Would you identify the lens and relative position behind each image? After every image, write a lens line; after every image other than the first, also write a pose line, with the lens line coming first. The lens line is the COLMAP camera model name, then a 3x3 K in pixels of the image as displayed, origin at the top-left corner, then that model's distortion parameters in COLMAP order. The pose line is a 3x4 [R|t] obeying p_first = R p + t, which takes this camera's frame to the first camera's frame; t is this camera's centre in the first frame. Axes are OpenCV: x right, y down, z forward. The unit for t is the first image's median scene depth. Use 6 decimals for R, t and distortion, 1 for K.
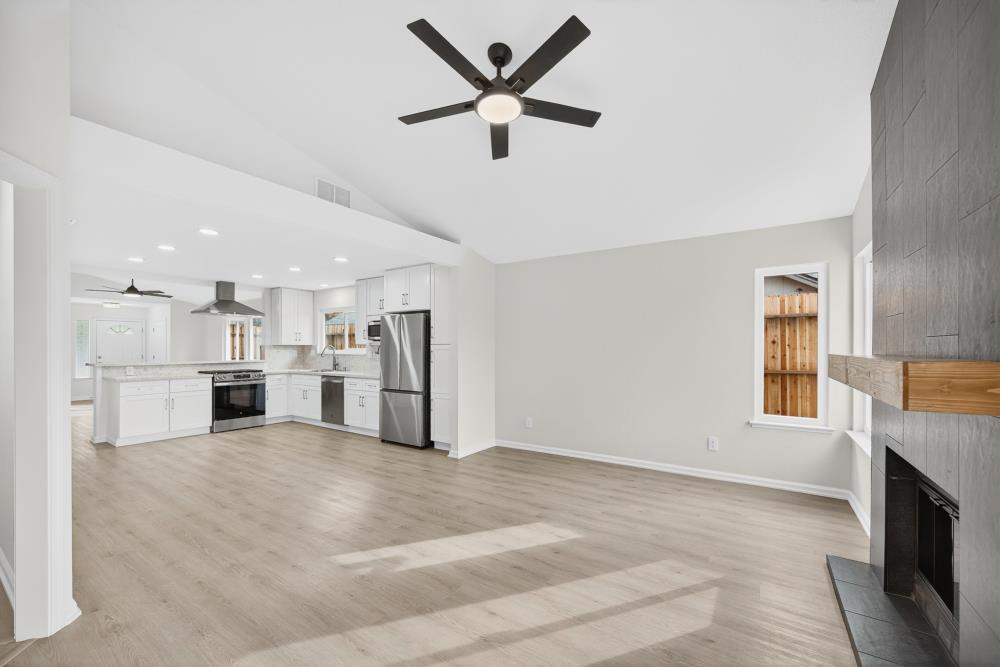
lens RADIAL K [[391.8, 0, 499.9], [0, 391.8, 350.3], [0, 0, 1]] dist [-0.009518, 0.001322]
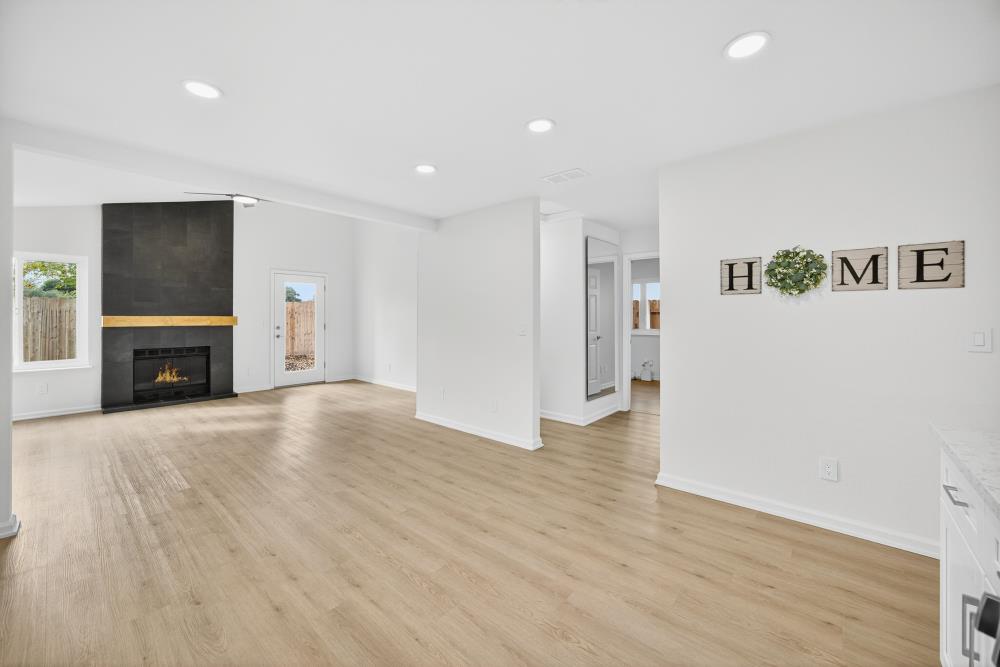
lens RADIAL K [[391.8, 0, 496.2], [0, 391.8, 317.7], [0, 0, 1]] dist [-0.009518, 0.001322]
pose [[-0.991051, -0.002612, 0.133457, -0.604835], [-0.002428, 0.999996, 0.001543, 0.003573], [-0.133461, 0.001205, -0.991053, 1.079443]]
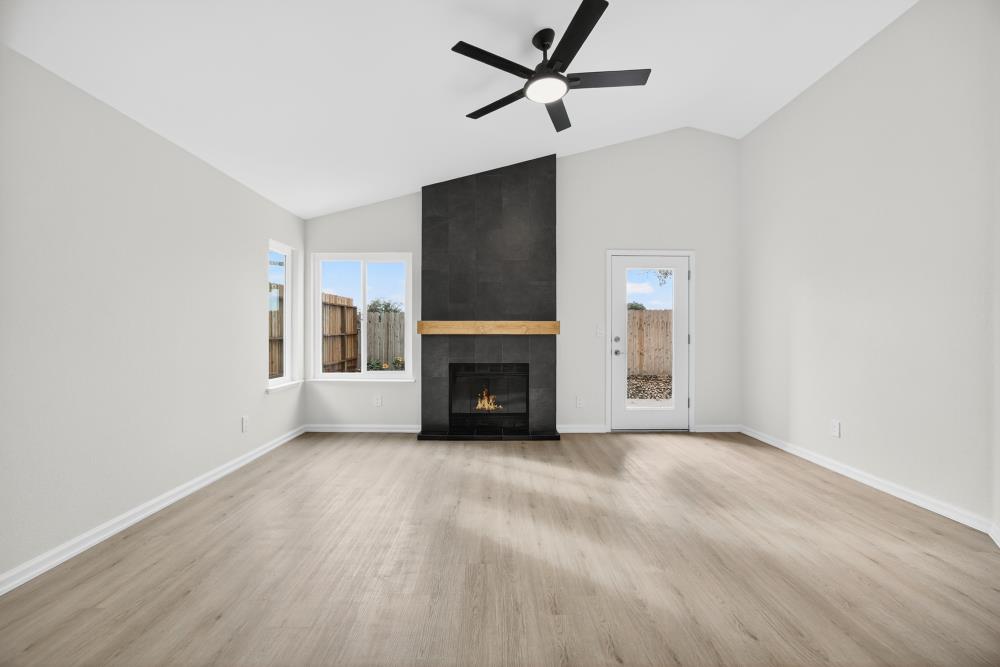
lens RADIAL K [[391.8, 0, 503.4], [0, 391.8, 333.2], [0, 0, 1]] dist [-0.009518, 0.001322]
pose [[-0.575763, -0.002173, 0.817614, -0.307684], [-0.000399, 0.999997, 0.002377, 0.023214], [-0.817616, 0.001043, -0.575763, 0.641228]]
